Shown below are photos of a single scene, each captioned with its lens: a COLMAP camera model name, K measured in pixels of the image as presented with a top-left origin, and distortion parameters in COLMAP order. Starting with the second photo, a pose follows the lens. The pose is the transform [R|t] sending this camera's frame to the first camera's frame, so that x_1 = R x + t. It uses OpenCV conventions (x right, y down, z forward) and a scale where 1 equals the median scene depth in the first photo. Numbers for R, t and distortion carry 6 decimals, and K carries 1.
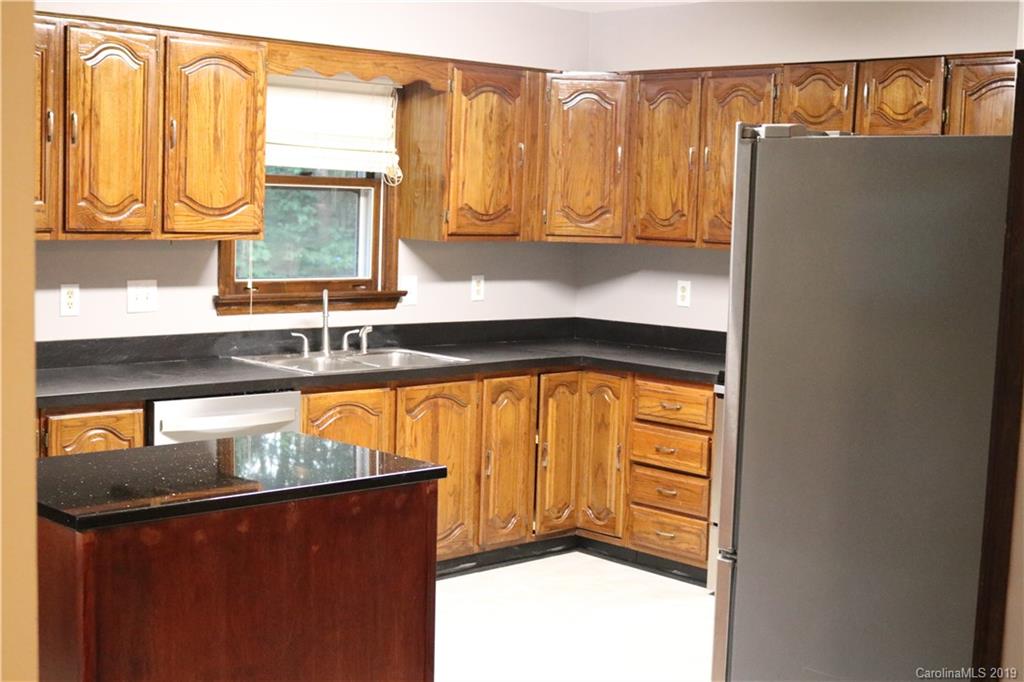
lens RADIAL K [[1434.2, 0, 498.6], [0, 1434.2, 344.5], [0, 0, 1]] dist [-0.056860, 0.000000]
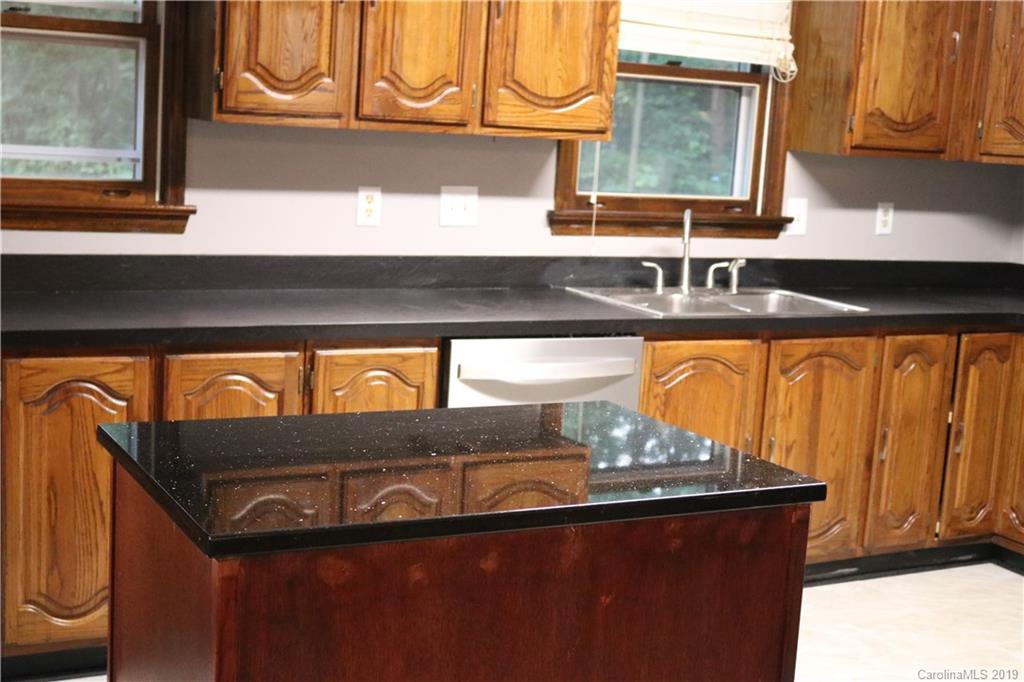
lens RADIAL K [[1434.2, 0, 497.3], [0, 1434.2, 347.7], [0, 0, 1]] dist [-0.056860, 0.000000]
pose [[0.961798, 0.070030, -0.264651, -0.007526], [-0.056800, 0.996738, 0.057327, -0.001637], [0.267802, -0.040105, 0.962639, 0.203926]]
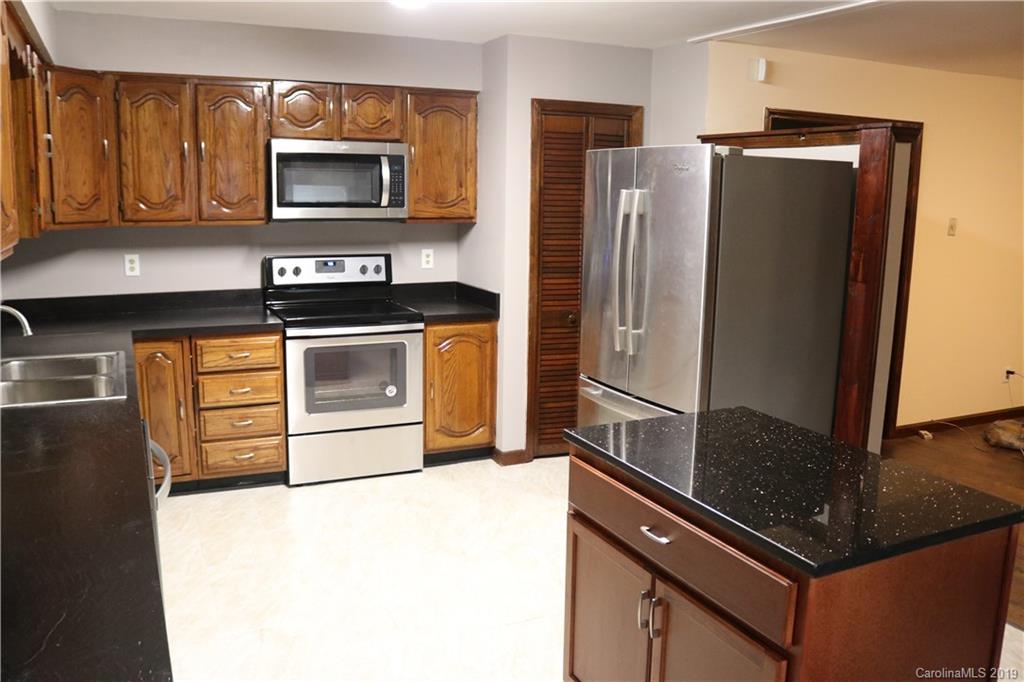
lens RADIAL K [[839.9, 0, 493.9], [0, 839.9, 345.6], [0, 0, 1]] dist [-0.153873, 0.112367]
pose [[0.323629, -0.197359, 0.925372, -0.463506], [0.089323, 0.980009, 0.177773, -0.071685], [-0.941958, 0.025125, 0.334788, 0.550906]]
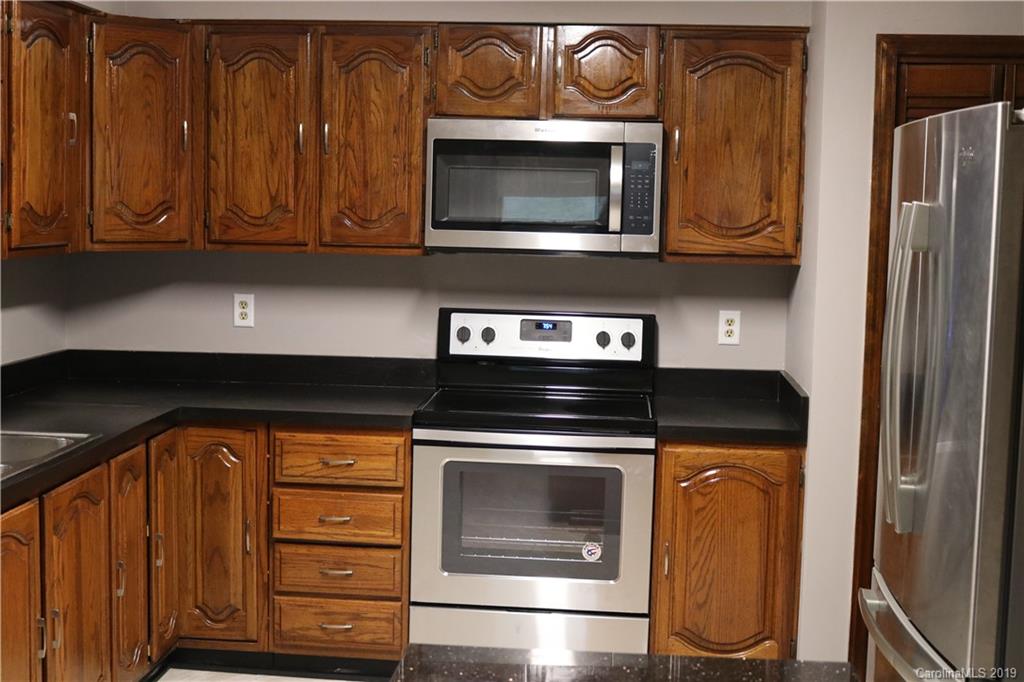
lens RADIAL K [[1393.8, 0, 497.5], [0, 1393.8, 349.3], [0, 0, 1]] dist [-0.058988, 0.000000]
pose [[0.750310, -0.084695, 0.655638, -0.297966], [0.067476, 0.996391, 0.051494, -0.049450], [-0.657633, 0.005603, 0.753318, 0.378437]]
